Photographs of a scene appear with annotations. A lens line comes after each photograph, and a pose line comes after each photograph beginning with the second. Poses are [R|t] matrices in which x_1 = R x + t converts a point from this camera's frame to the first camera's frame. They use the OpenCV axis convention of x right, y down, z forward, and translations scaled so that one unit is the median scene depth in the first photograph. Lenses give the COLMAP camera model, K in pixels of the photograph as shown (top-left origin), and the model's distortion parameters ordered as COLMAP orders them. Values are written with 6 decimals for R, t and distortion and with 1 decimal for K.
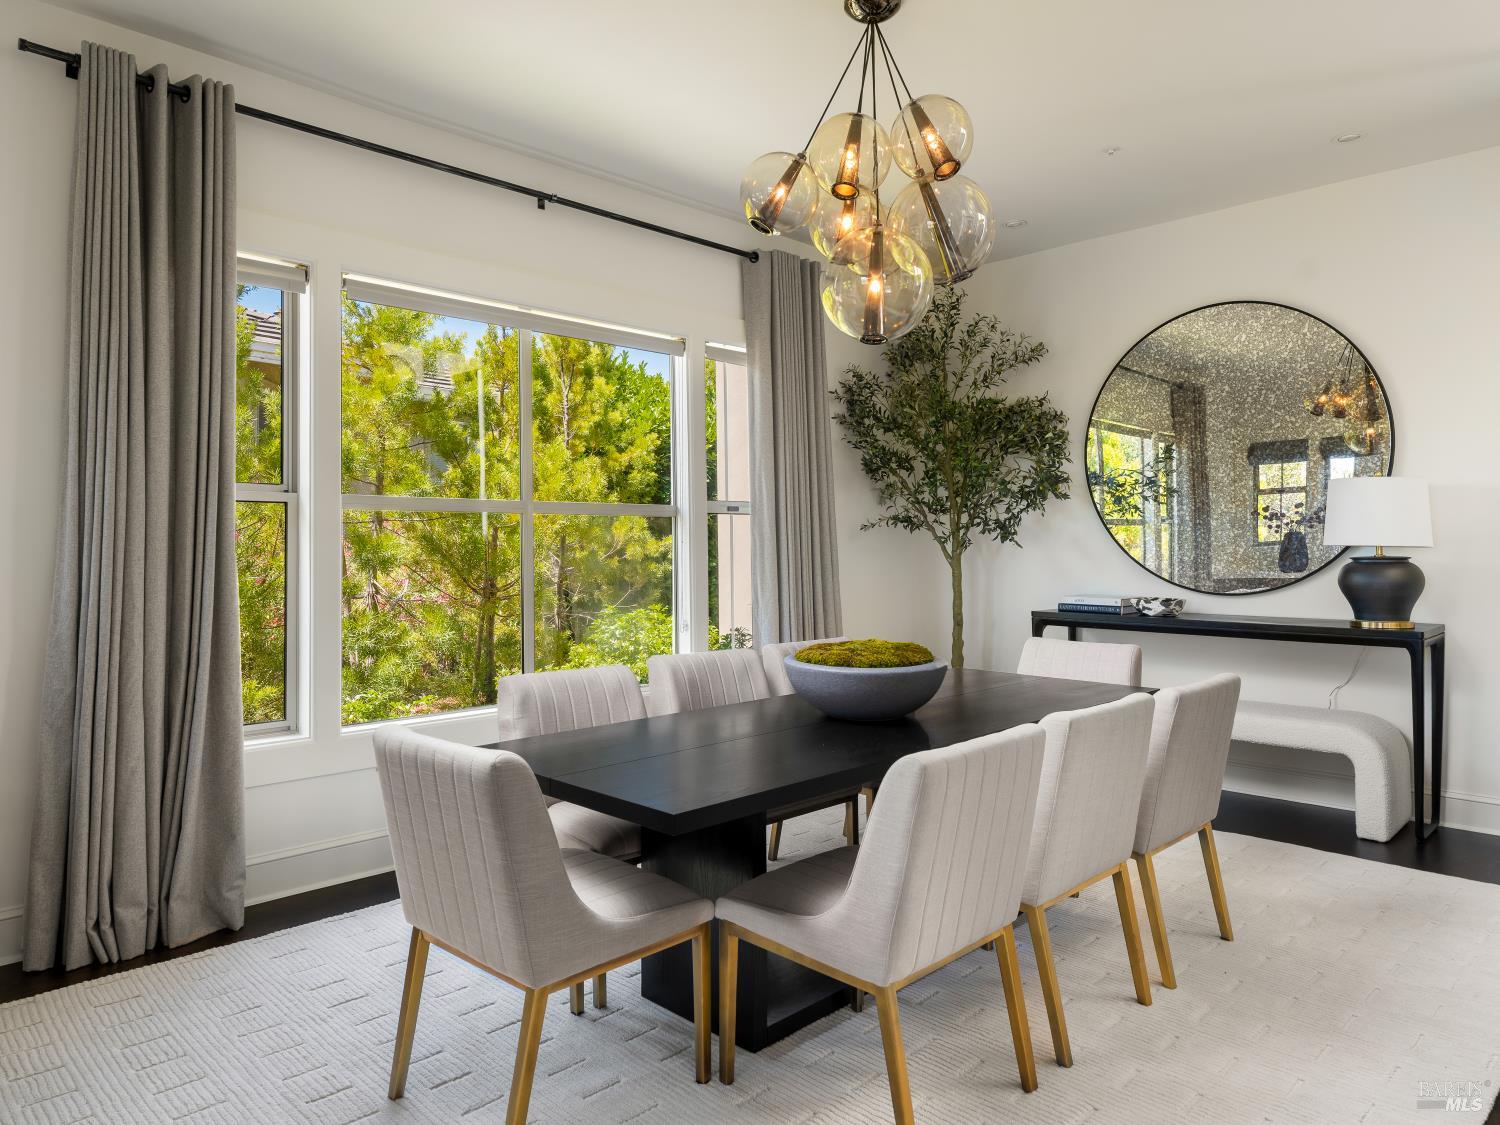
lens RADIAL K [[982.9, 0, 764.4], [0, 982.9, 526.8], [0, 0, 1]] dist [-0.001540, -0.000388]
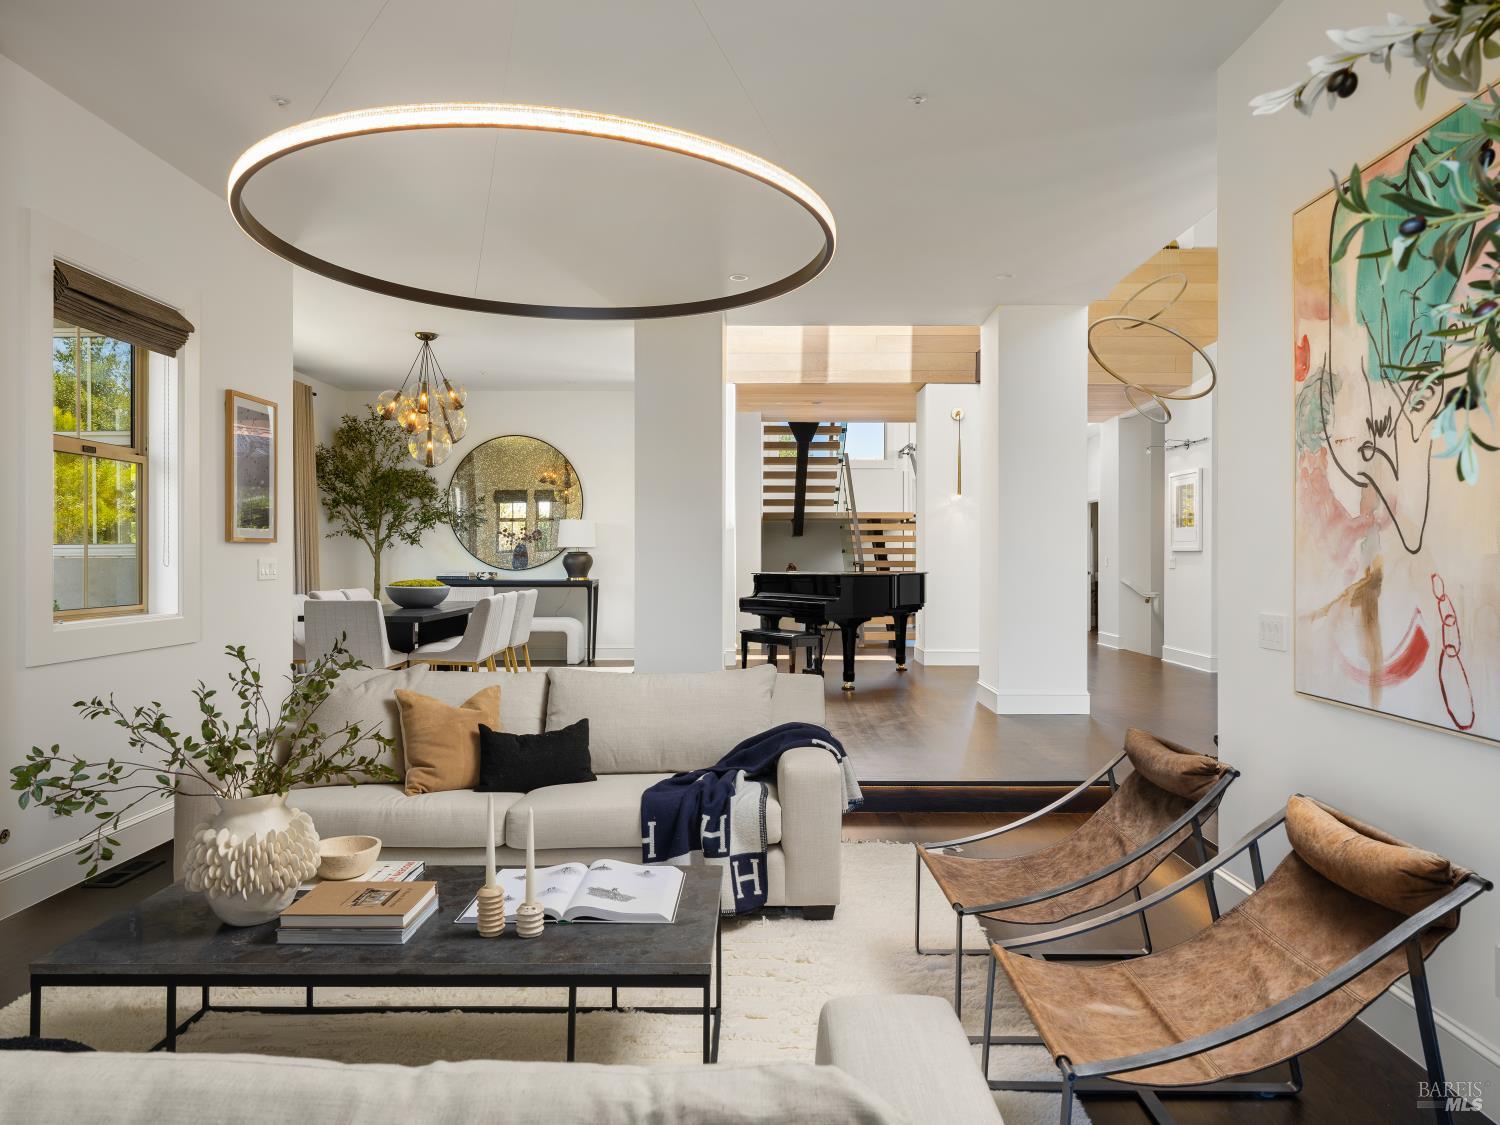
lens RADIAL K [[1014.3, 0, 750.0], [0, 1014.3, 561.8], [0, 0, 1]] dist [0.009582, -0.010166]
pose [[0.719007, 0.002877, 0.694996, -0.643924], [-0.013885, 0.999851, 0.010226, 0.018807], [-0.694864, -0.017002, 0.718940, -0.875588]]
